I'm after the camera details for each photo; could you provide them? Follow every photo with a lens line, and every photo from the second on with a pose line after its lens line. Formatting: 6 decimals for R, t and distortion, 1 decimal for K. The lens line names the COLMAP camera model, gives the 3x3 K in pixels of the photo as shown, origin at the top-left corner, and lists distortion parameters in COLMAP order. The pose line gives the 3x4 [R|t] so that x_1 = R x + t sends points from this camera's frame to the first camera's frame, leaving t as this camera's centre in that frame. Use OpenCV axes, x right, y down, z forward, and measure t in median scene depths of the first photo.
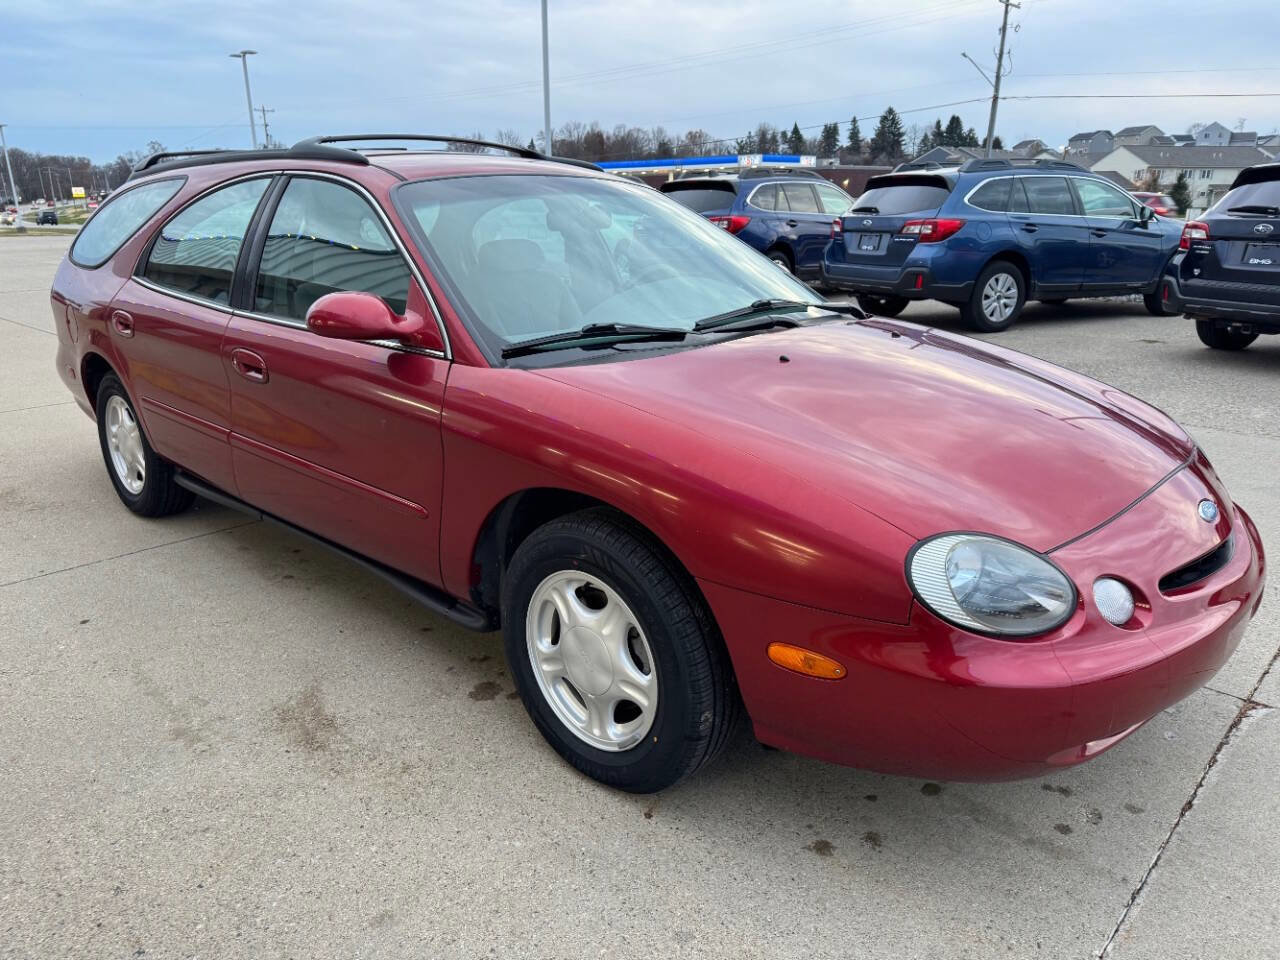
lens RADIAL K [[898.1, 0, 640.0], [0, 898.1, 480.0], [0, 0, 1]] dist [0.050901, -0.059965]
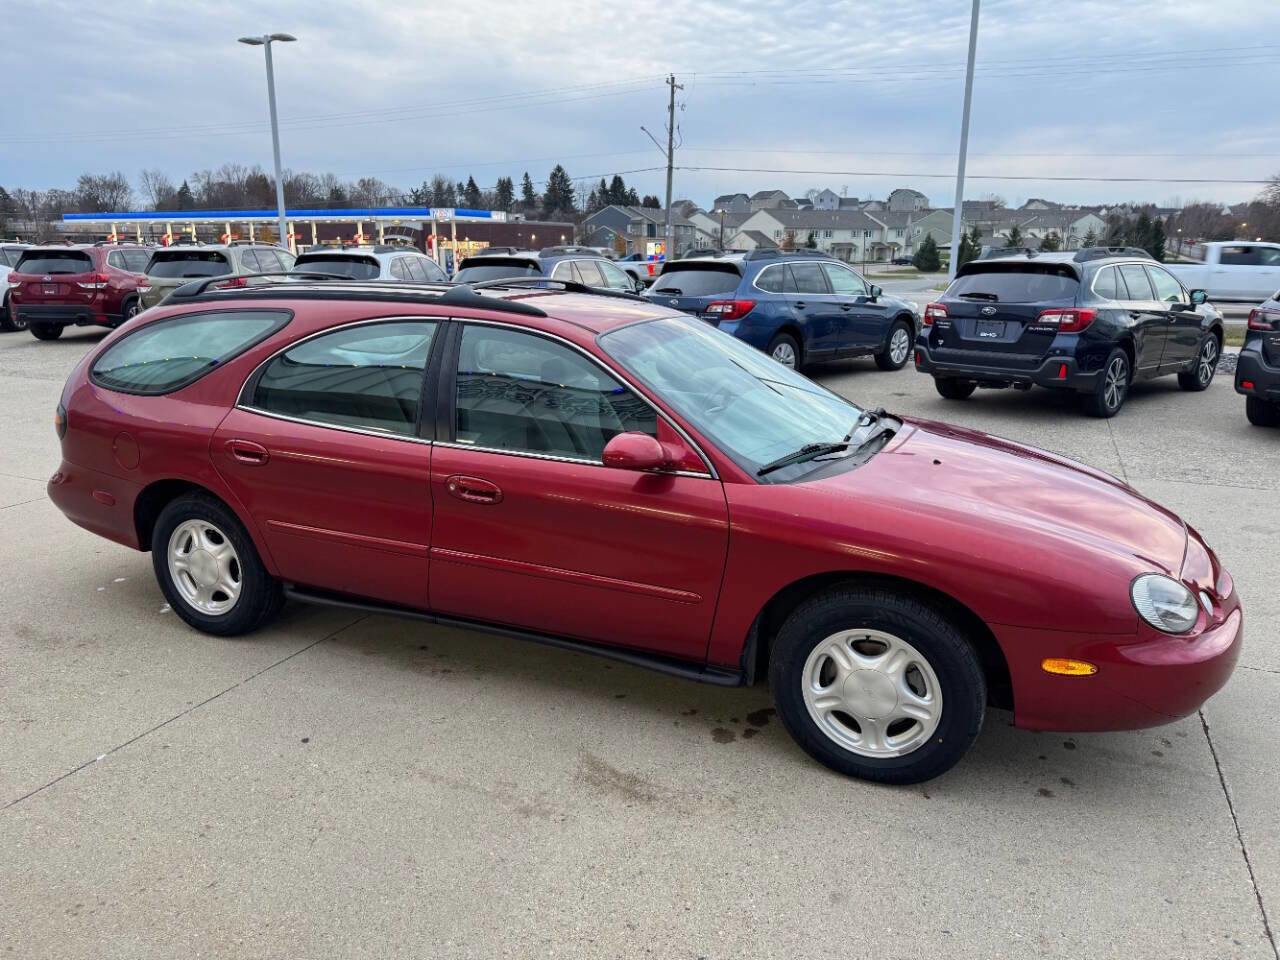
lens RADIAL K [[875.5, 0, 646.1], [0, 875.5, 481.6], [0, 0, 1]] dist [0.142001, -0.200749]
pose [[0.942828, -0.075362, 0.324649, -0.538576], [0.090451, 0.995399, -0.031618, -0.075169], [-0.320772, 0.059175, 0.945306, -0.134406]]
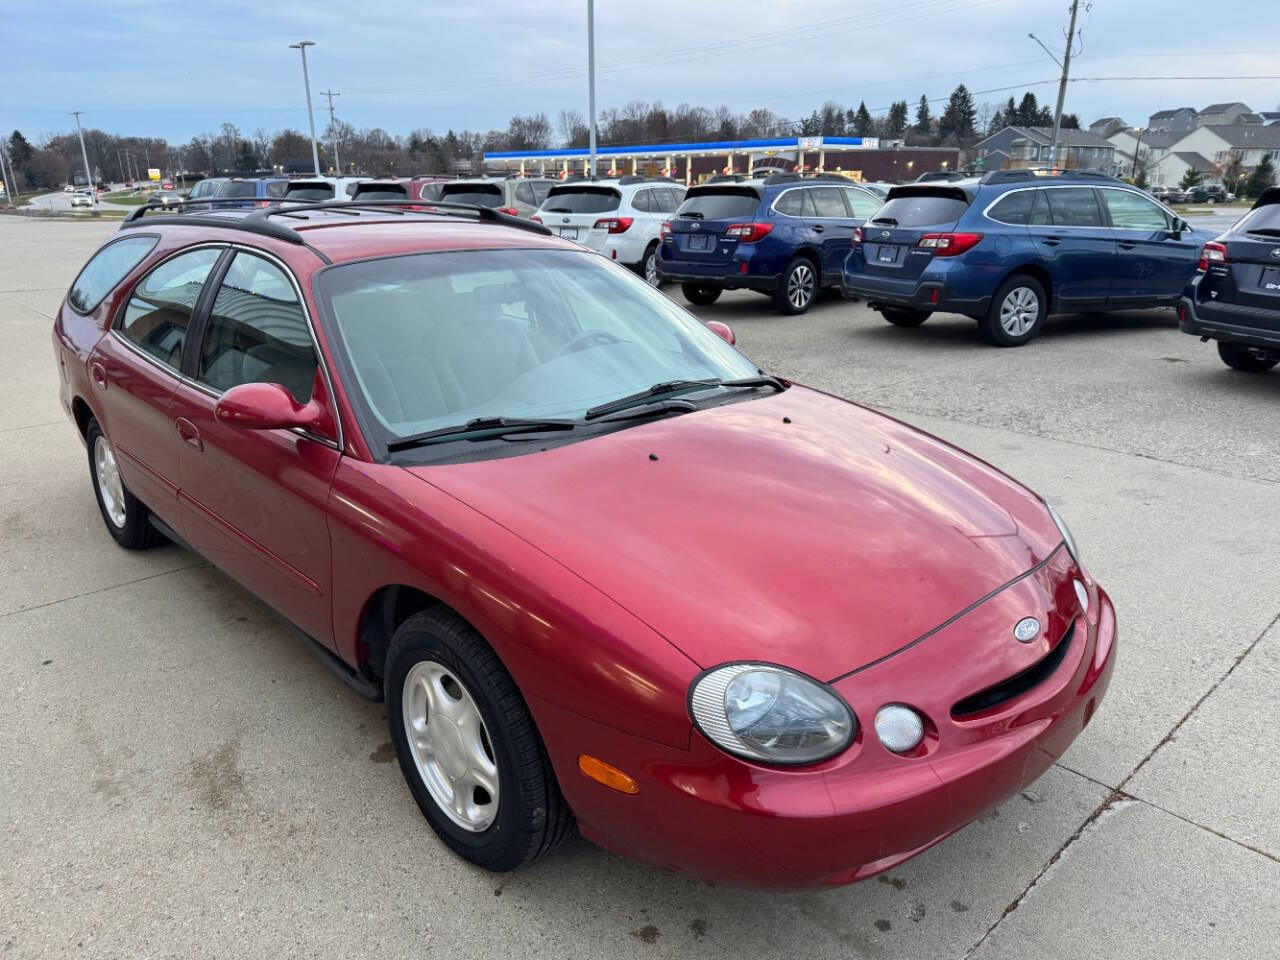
lens RADIAL K [[898.1, 0, 640.0], [0, 898.1, 480.0], [0, 0, 1]] dist [0.050901, -0.059965]
pose [[0.998035, 0.019634, -0.059510, 0.152547], [-0.018554, 0.999654, 0.018634, -0.093337], [0.059856, -0.017493, 0.998054, -0.036743]]
